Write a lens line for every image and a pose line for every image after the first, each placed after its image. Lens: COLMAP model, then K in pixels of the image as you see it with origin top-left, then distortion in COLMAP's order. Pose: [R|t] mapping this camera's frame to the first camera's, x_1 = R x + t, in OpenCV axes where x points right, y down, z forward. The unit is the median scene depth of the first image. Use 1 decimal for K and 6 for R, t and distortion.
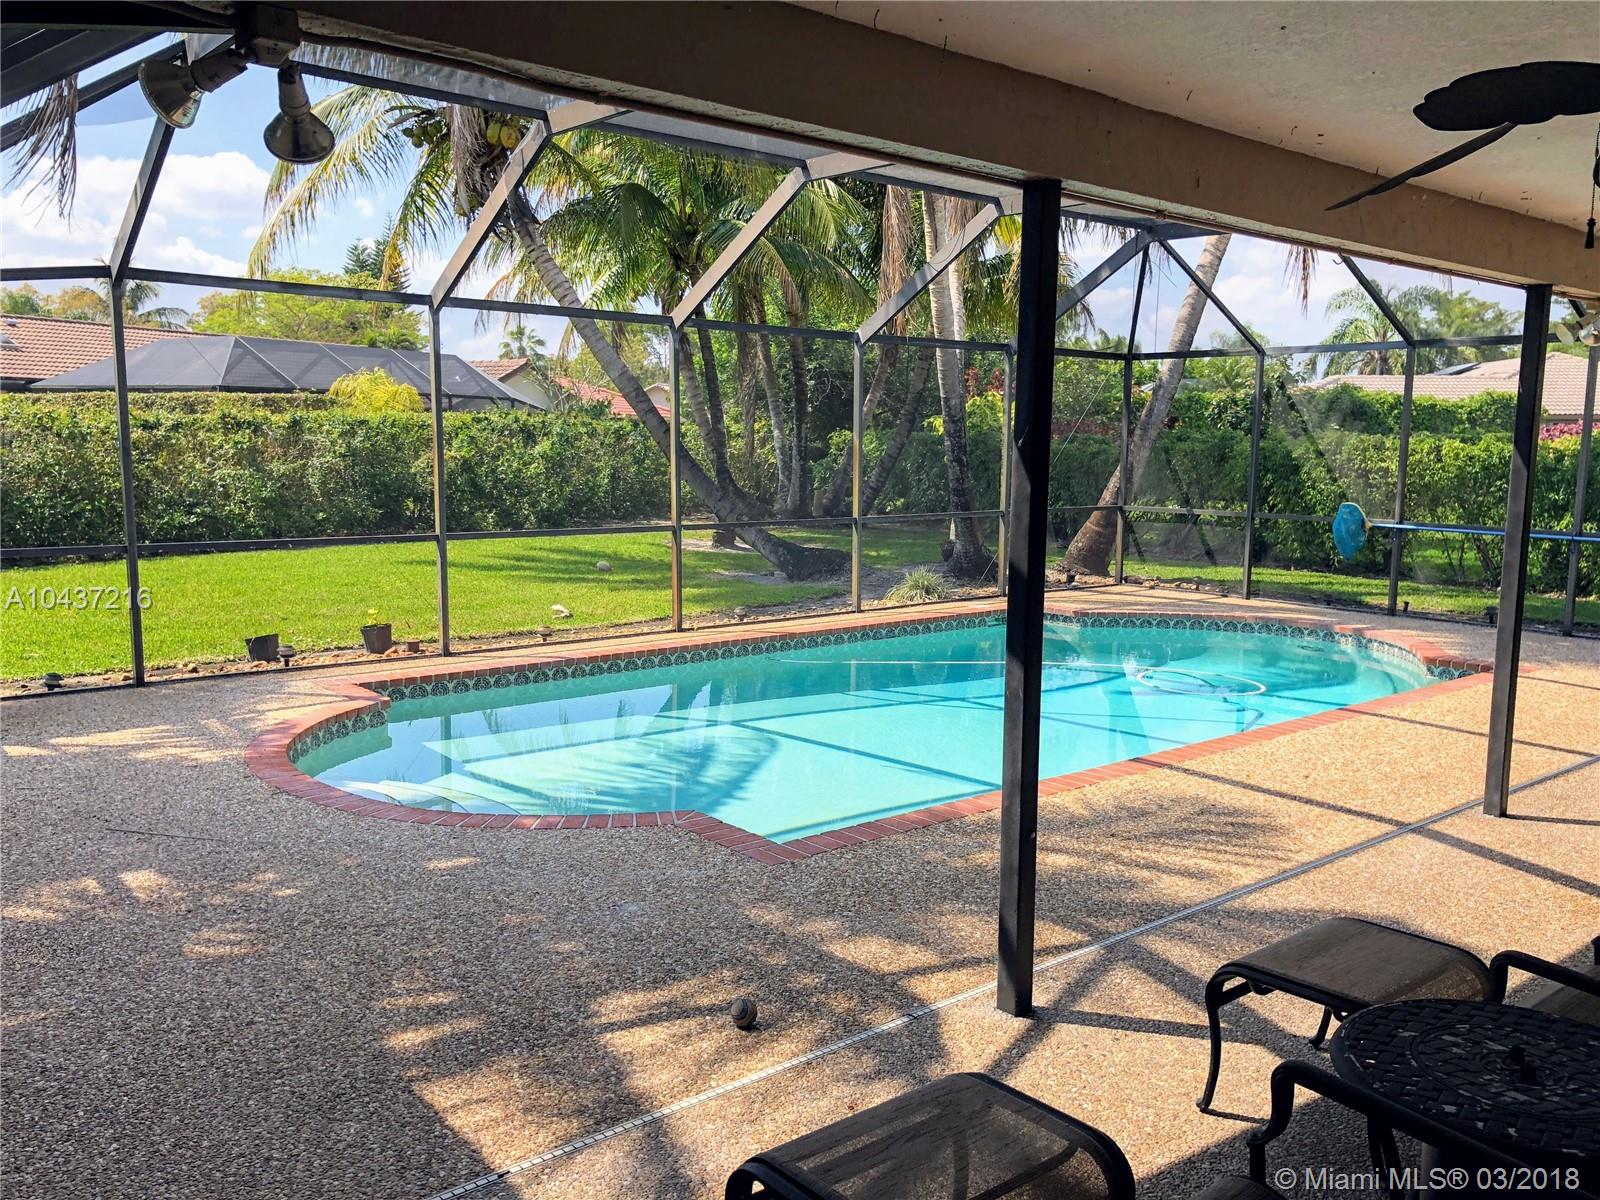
lens RADIAL K [[1308.4, 0, 810.8], [0, 1308.4, 605.1], [0, 0, 1]] dist [0.042630, -0.058366]
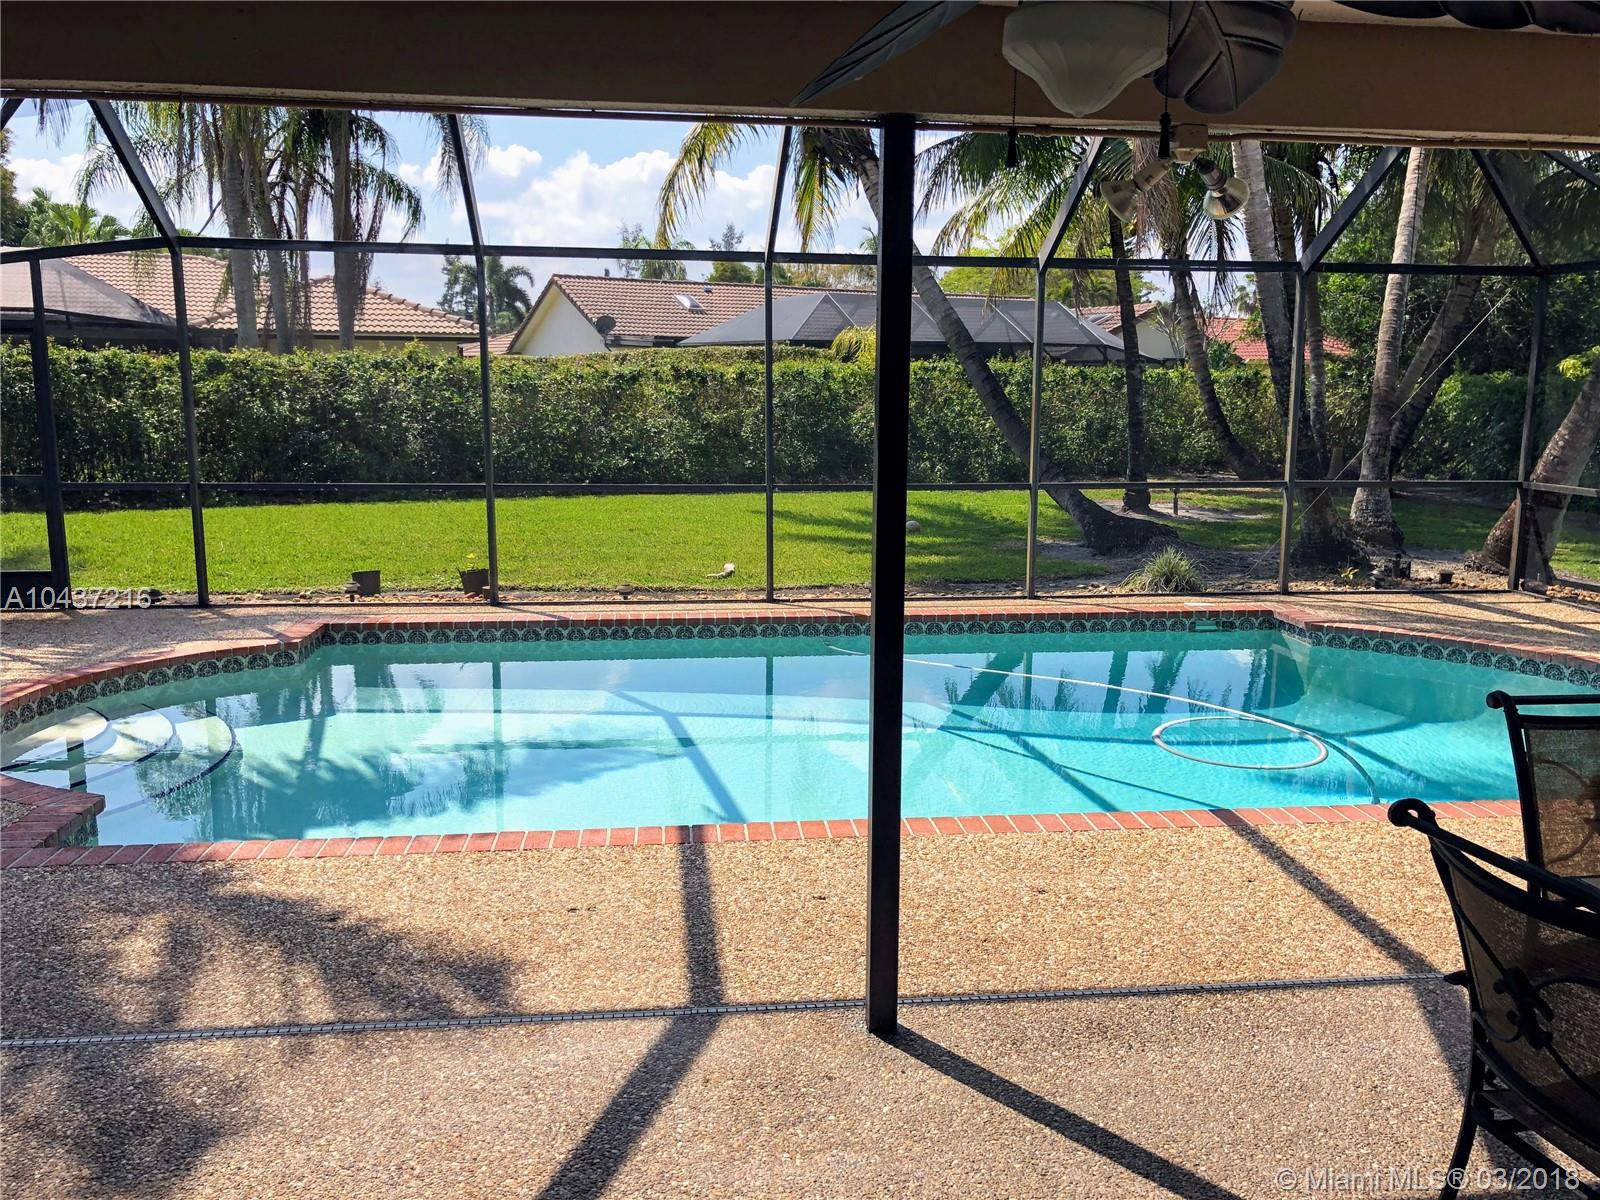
lens RADIAL K [[1308.4, 0, 801.2], [0, 1308.4, 594.7], [0, 0, 1]] dist [0.042630, -0.058366]
pose [[0.819379, 0.084902, -0.566930, 0.393614], [-0.066499, 0.996372, 0.053104, -0.031375], [0.569382, -0.005812, 0.822052, 0.240117]]
